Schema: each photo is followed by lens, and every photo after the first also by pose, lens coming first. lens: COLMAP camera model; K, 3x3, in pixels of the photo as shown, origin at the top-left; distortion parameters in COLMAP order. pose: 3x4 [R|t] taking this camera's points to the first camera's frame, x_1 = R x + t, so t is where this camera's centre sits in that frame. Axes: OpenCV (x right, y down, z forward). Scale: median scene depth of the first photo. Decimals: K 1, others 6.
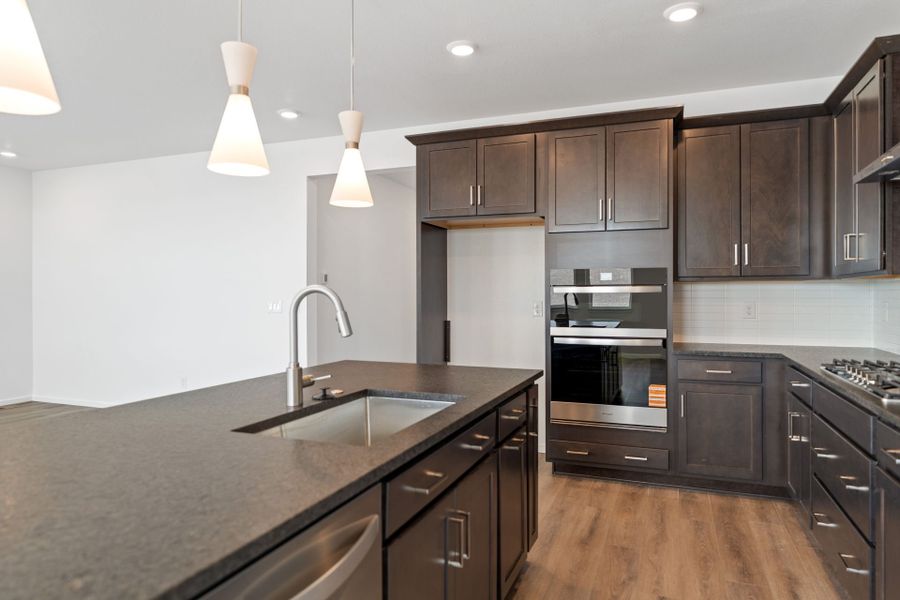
lens RADIAL K [[583.1, 0, 450.0], [0, 583.1, 300.0], [0, 0, 1]] dist [-0.000918, 0.000111]
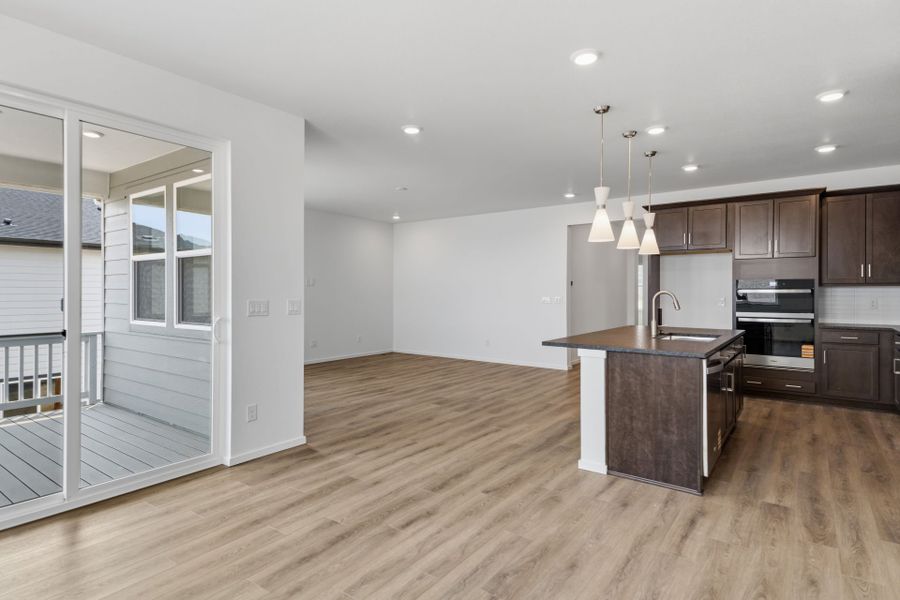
lens RADIAL K [[486.8, 0, 443.7], [0, 486.8, 295.2], [0, 0, 1]] dist [0.037795, -0.019448]
pose [[0.961868, 0.003206, -0.273496, -0.288762], [-0.003697, 0.999992, -0.001281, 0.000537], [0.273490, 0.002243, 0.961872, -0.722524]]
